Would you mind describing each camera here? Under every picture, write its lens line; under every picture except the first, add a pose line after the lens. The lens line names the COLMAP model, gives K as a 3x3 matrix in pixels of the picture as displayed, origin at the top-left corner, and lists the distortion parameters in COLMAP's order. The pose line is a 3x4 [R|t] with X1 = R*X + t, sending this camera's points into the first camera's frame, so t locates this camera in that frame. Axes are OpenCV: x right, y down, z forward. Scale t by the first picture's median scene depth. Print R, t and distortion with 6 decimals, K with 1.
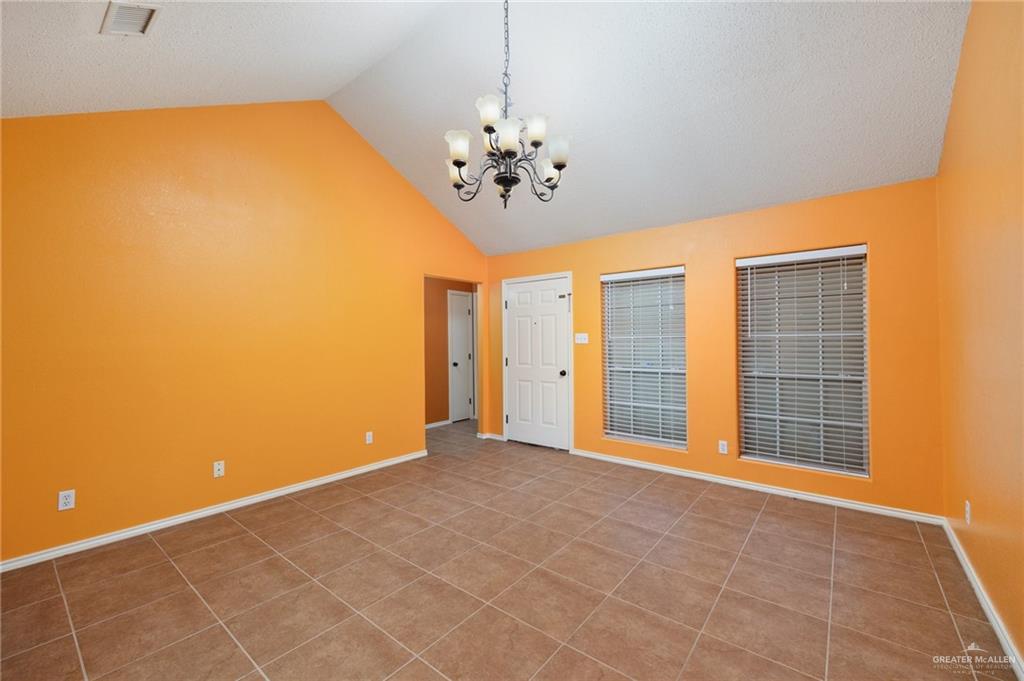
lens RADIAL K [[419.4, 0, 516.0], [0, 419.4, 332.1], [0, 0, 1]] dist [-0.012262, -0.000384]
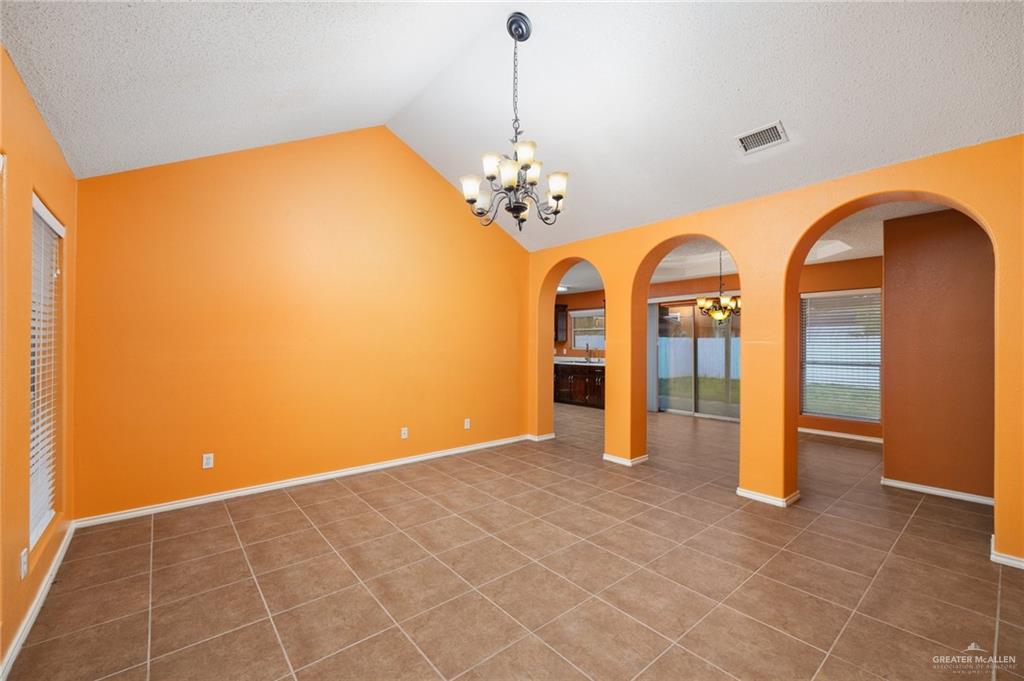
lens RADIAL K [[419.4, 0, 514.4], [0, 419.4, 338.0], [0, 0, 1]] dist [-0.012262, -0.000384]
pose [[-0.979918, 0.003815, 0.199366, -0.226915], [-0.002306, 0.999533, -0.030461, 0.041840], [-0.199390, -0.030309, -0.979451, 1.973313]]
